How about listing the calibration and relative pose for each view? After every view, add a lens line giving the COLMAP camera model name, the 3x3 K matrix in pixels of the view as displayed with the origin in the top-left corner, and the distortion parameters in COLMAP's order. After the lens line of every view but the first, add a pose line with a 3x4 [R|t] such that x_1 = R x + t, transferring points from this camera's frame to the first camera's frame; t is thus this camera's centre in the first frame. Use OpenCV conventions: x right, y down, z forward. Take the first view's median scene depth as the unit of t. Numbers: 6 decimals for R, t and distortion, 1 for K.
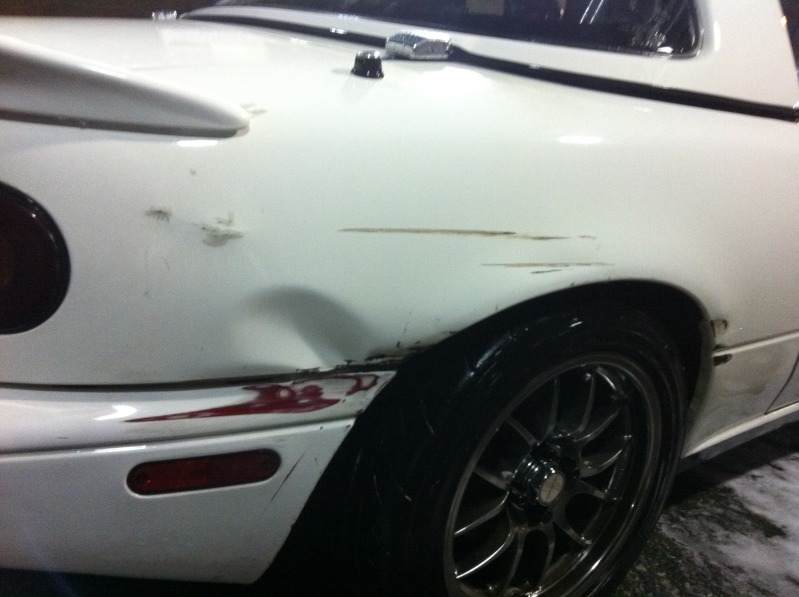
lens RADIAL K [[697.1, 0, 399.5], [0, 697.1, 298.5], [0, 0, 1]] dist [0.043411, -0.090069]
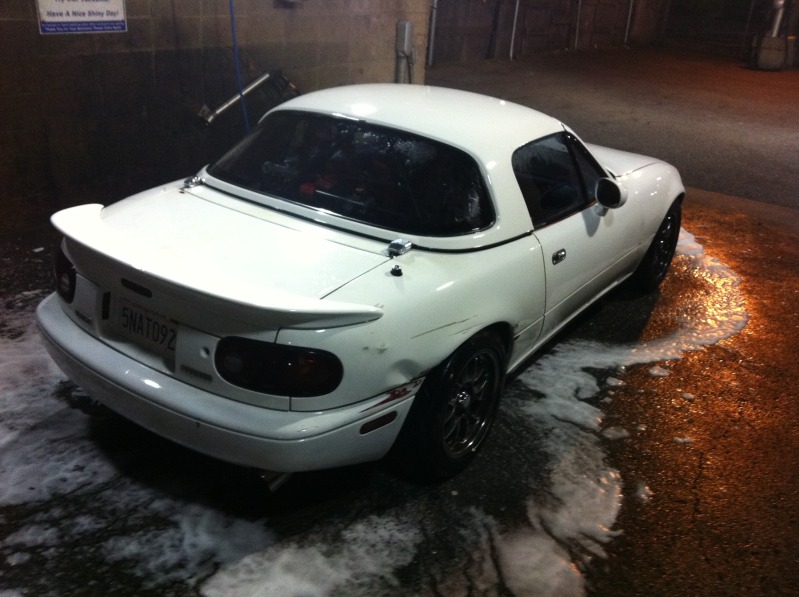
lens RADIAL K [[697.1, 0, 399.5], [0, 697.1, 298.5], [0, 0, 1]] dist [0.043411, -0.090069]
pose [[0.936101, -0.173083, 0.306197, -0.743966], [0.133021, 0.980099, 0.147347, -0.519978], [-0.325606, -0.097201, 0.940496, -1.325861]]
